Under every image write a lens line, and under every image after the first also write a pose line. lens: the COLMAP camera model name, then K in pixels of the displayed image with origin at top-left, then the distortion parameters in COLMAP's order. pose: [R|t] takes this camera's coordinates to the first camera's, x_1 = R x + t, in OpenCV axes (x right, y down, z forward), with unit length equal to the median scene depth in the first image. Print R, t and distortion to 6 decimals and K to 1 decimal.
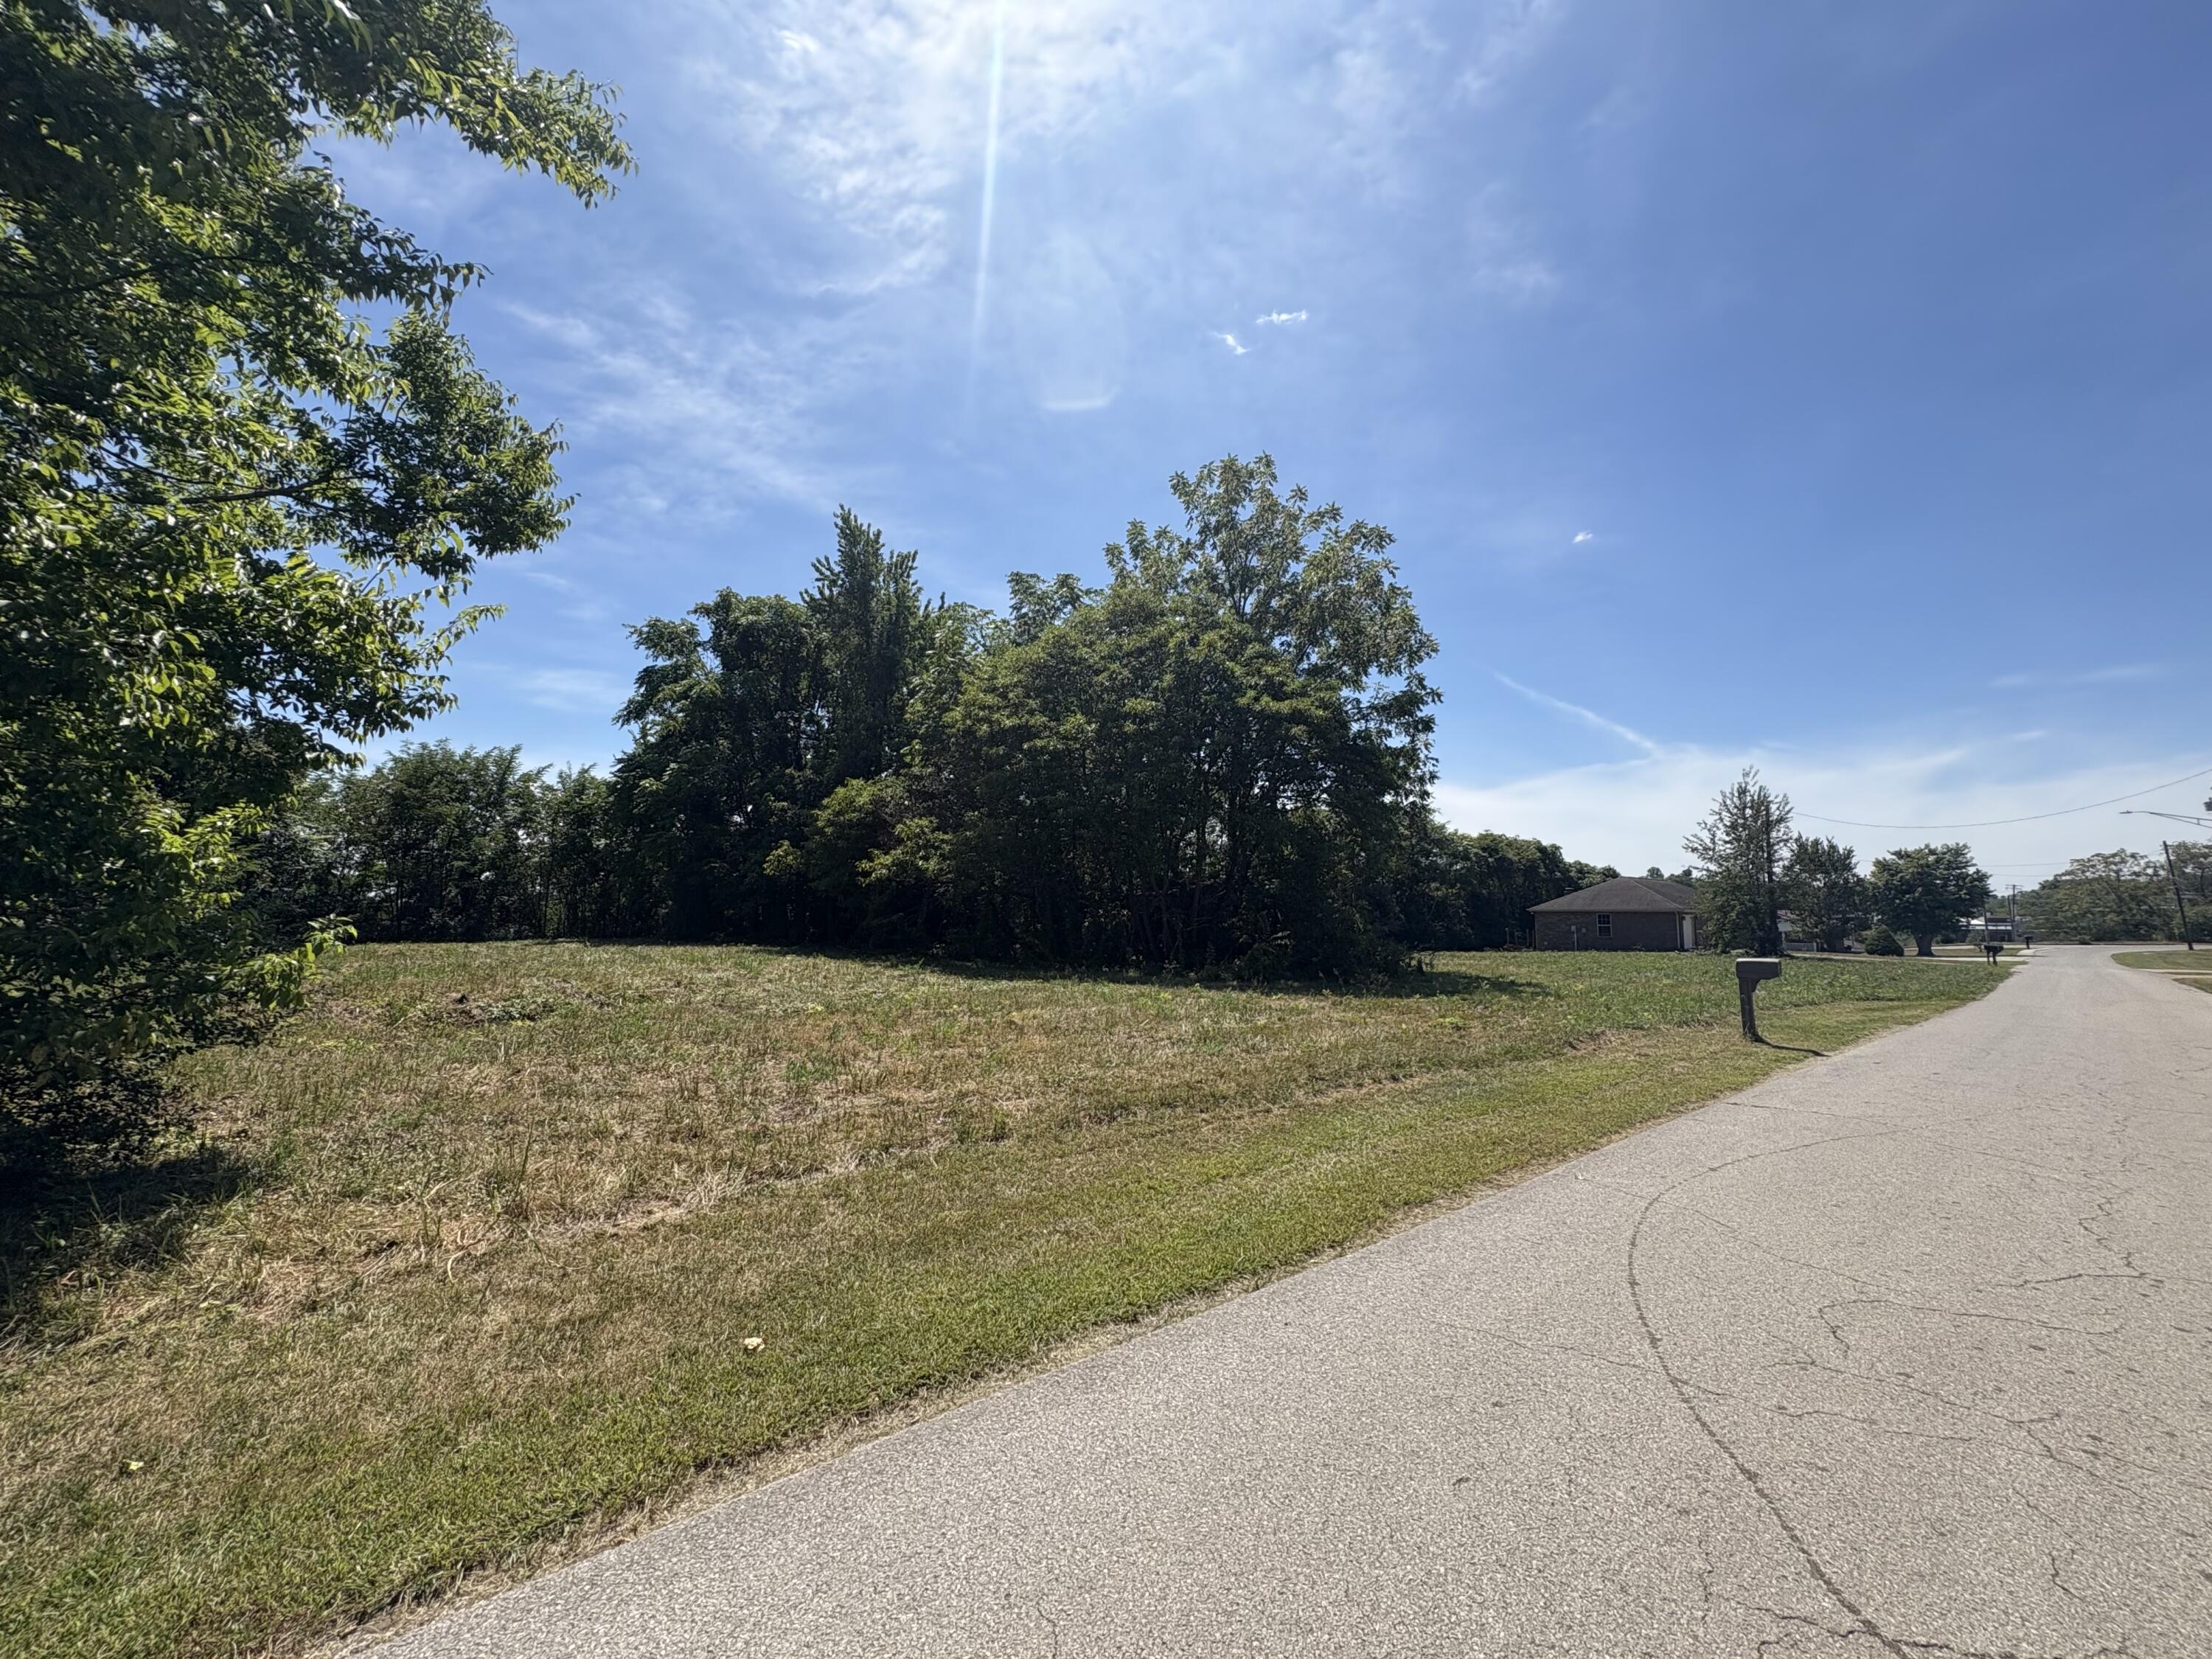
lens RADIAL K [[894.9, 0, 1109.5], [0, 894.9, 874.0], [0, 0, 1]] dist [0.000239, 0.000266]
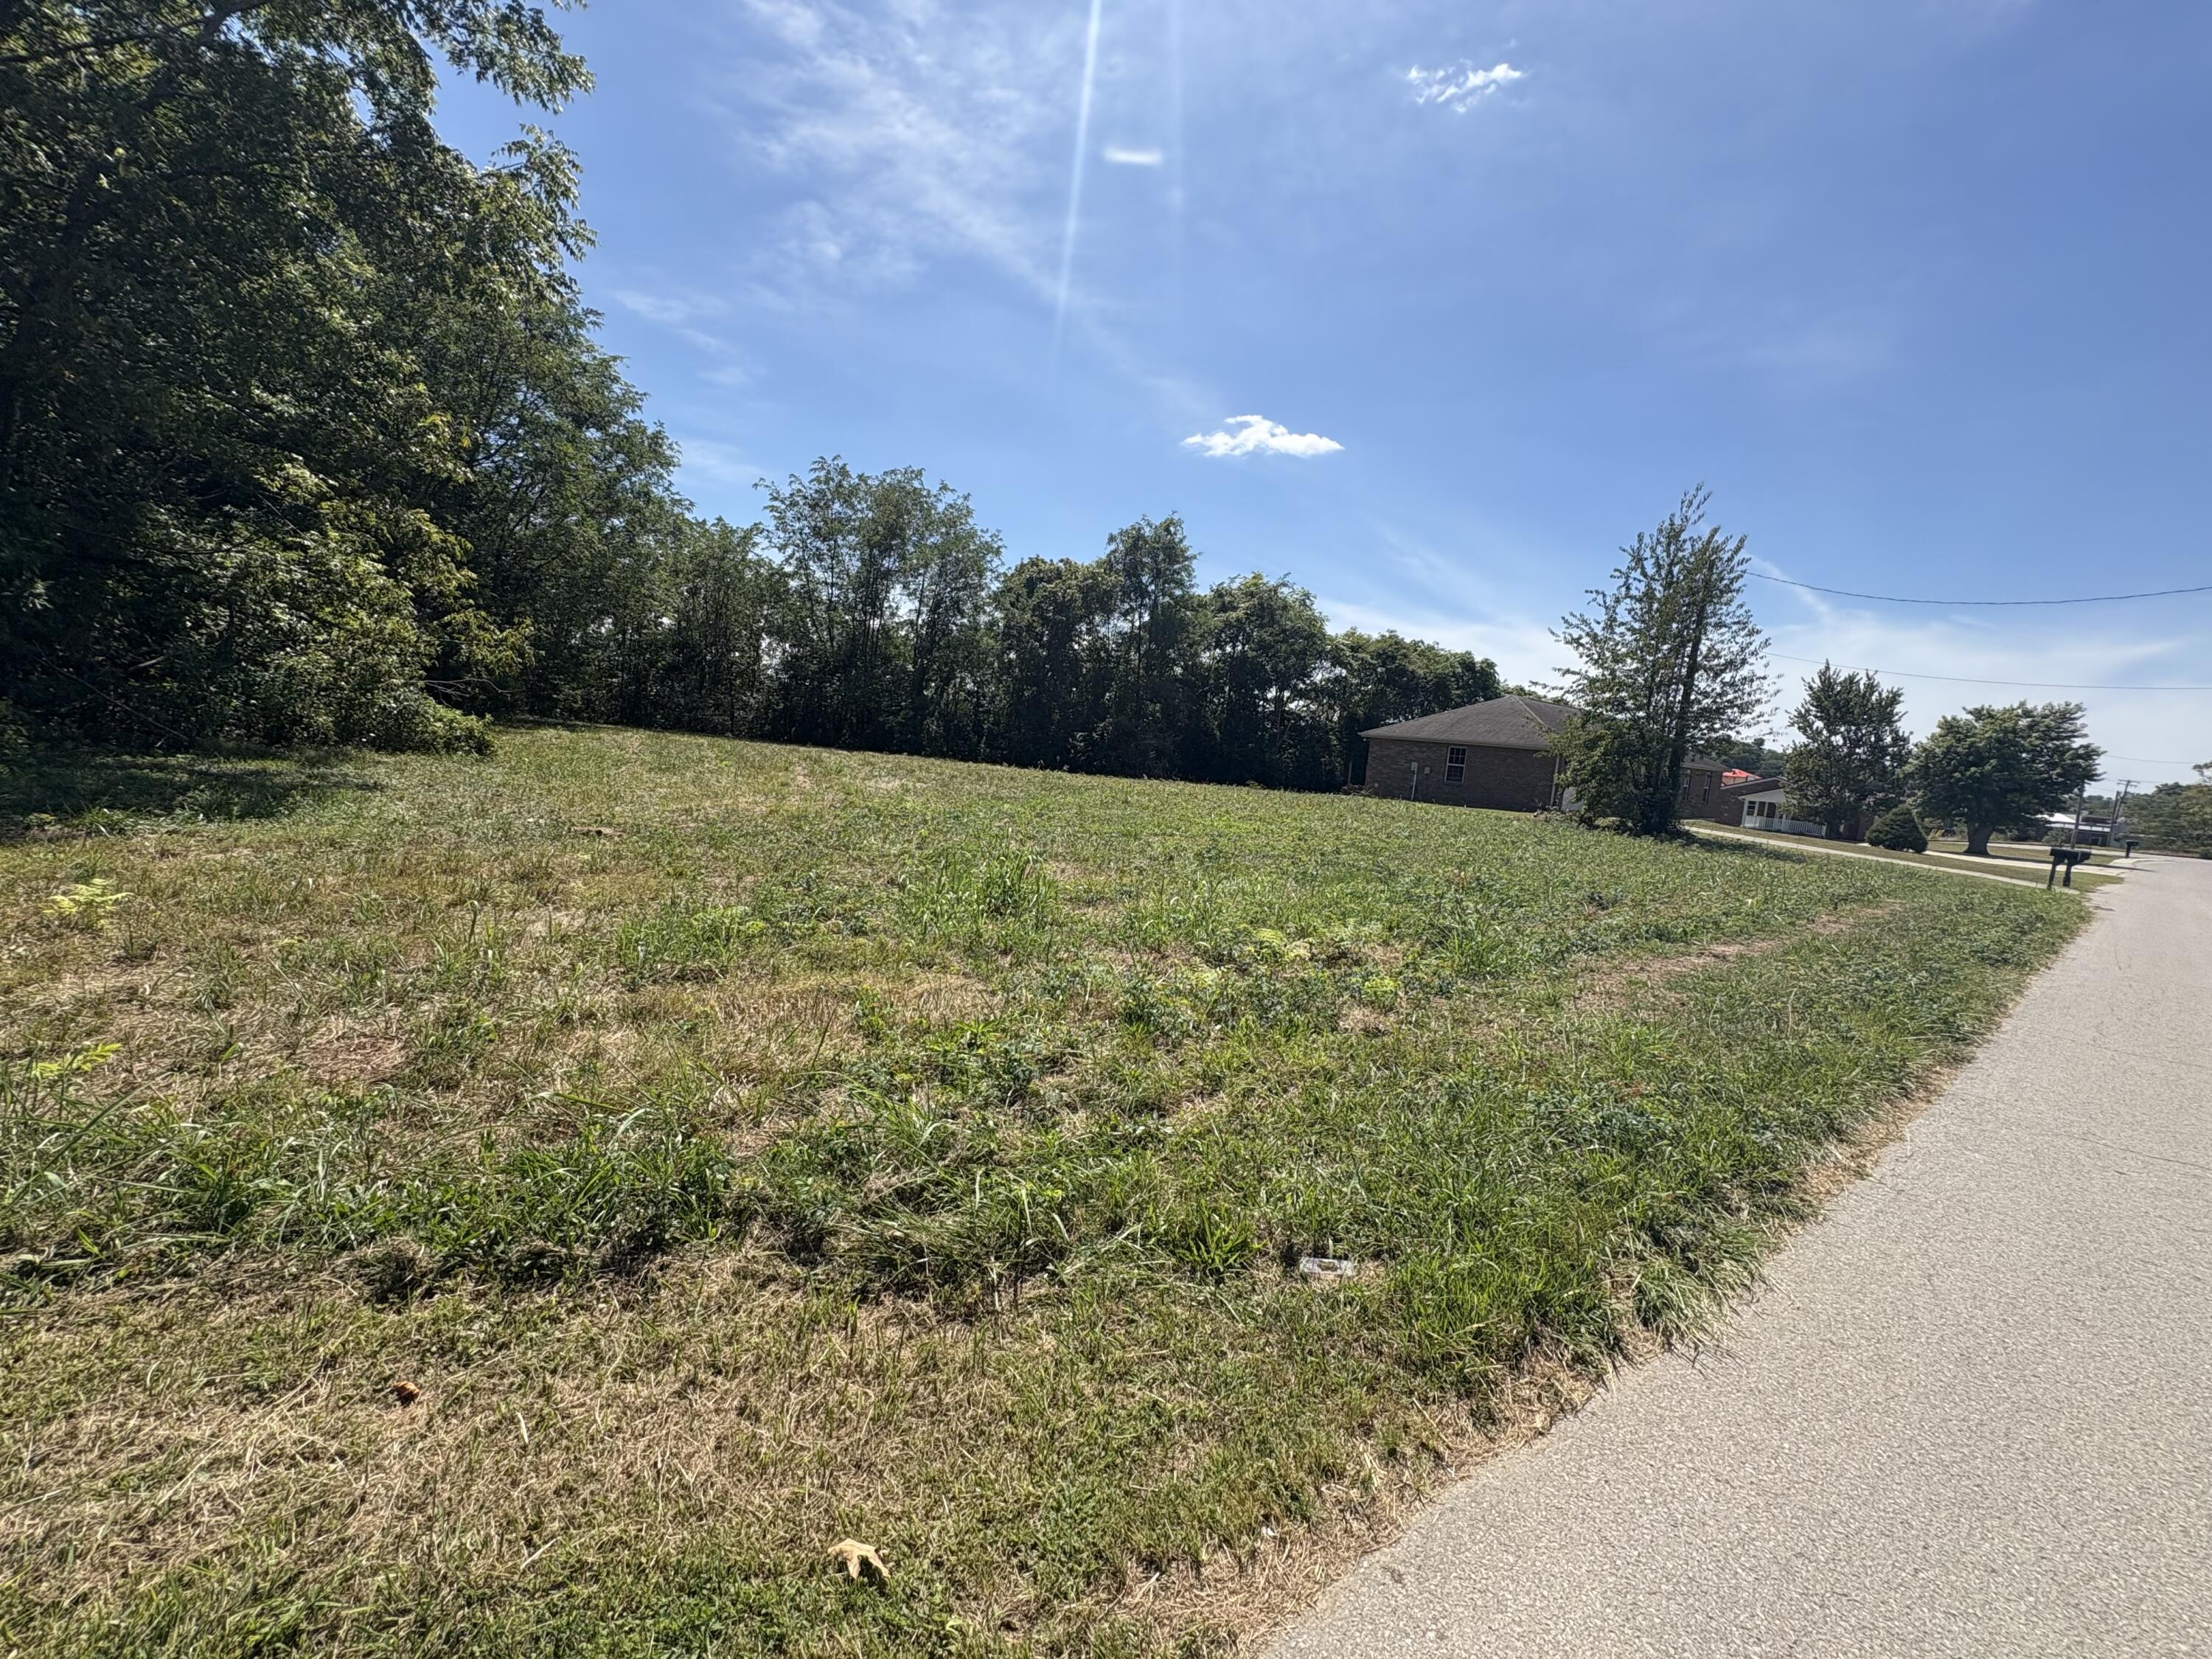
lens RADIAL K [[880.7, 0, 1106.2], [0, 880.7, 869.0], [0, 0, 1]] dist [0.005554, -0.000427]
pose [[0.994466, 0.092065, -0.050613, 0.240891], [-0.080485, 0.977250, 0.196226, 0.018297], [0.067527, -0.191066, 0.979252, 0.239637]]
